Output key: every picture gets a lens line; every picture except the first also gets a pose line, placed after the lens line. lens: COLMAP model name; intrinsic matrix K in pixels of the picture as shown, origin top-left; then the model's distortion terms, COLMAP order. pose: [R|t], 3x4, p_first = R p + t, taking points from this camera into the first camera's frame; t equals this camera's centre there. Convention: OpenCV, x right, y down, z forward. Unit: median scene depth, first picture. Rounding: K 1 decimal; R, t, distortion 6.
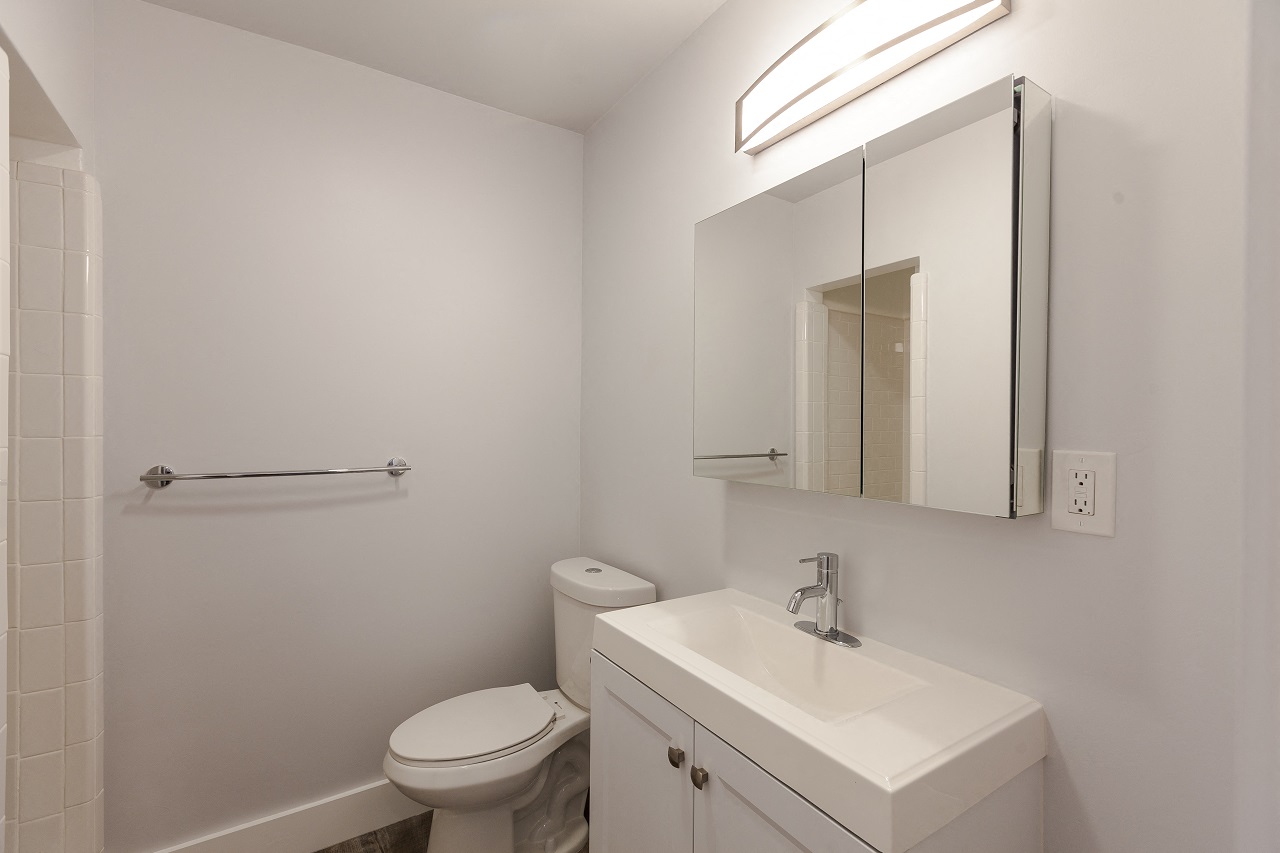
lens RADIAL K [[572.9, 0, 636.0], [0, 572.9, 425.6], [0, 0, 1]] dist [0.026541, -0.000517]
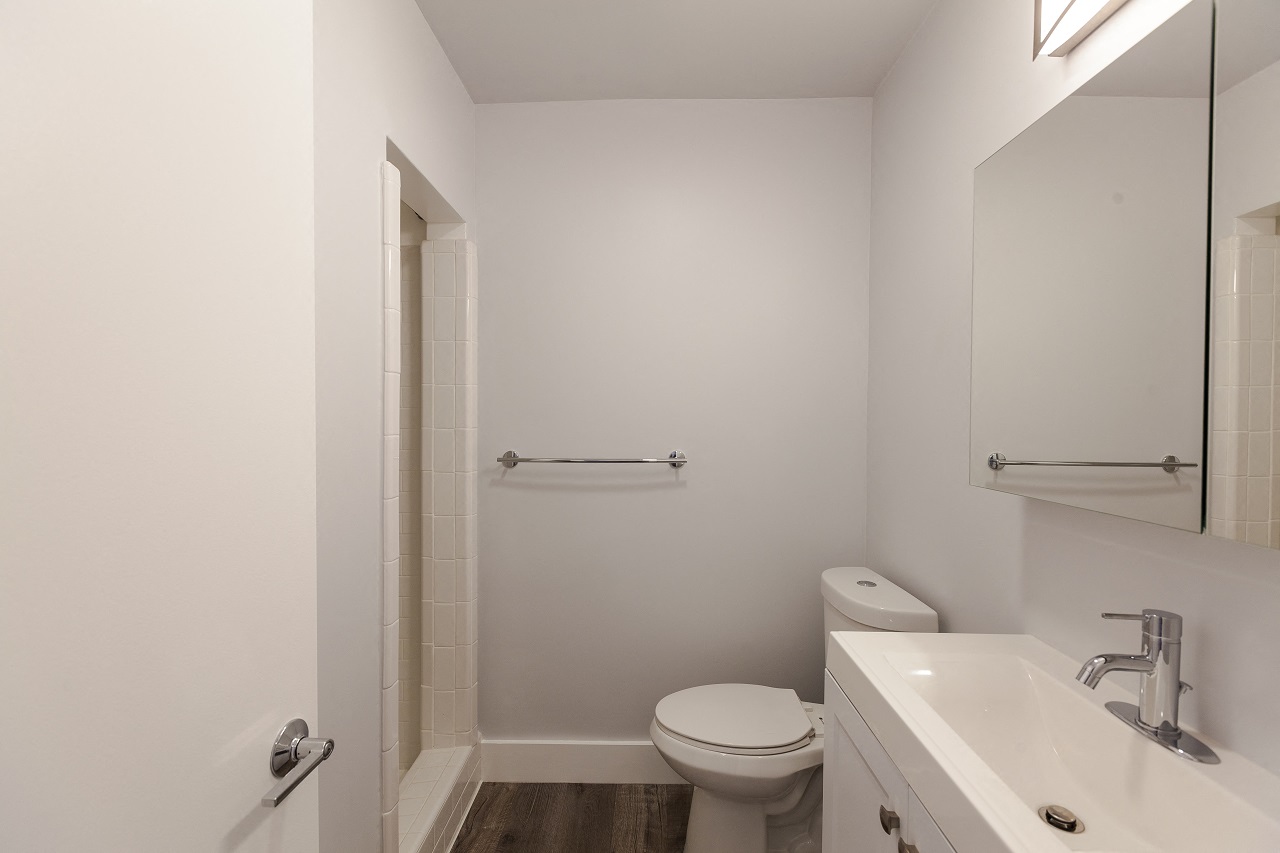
lens RADIAL K [[572.9, 0, 636.0], [0, 572.9, 425.6], [0, 0, 1]] dist [0.026541, -0.000517]
pose [[0.838711, 0.007185, -0.544529, 0.137982], [-0.003030, 0.999959, 0.008527, -0.000731], [0.544568, -0.005501, 0.838699, 0.063792]]
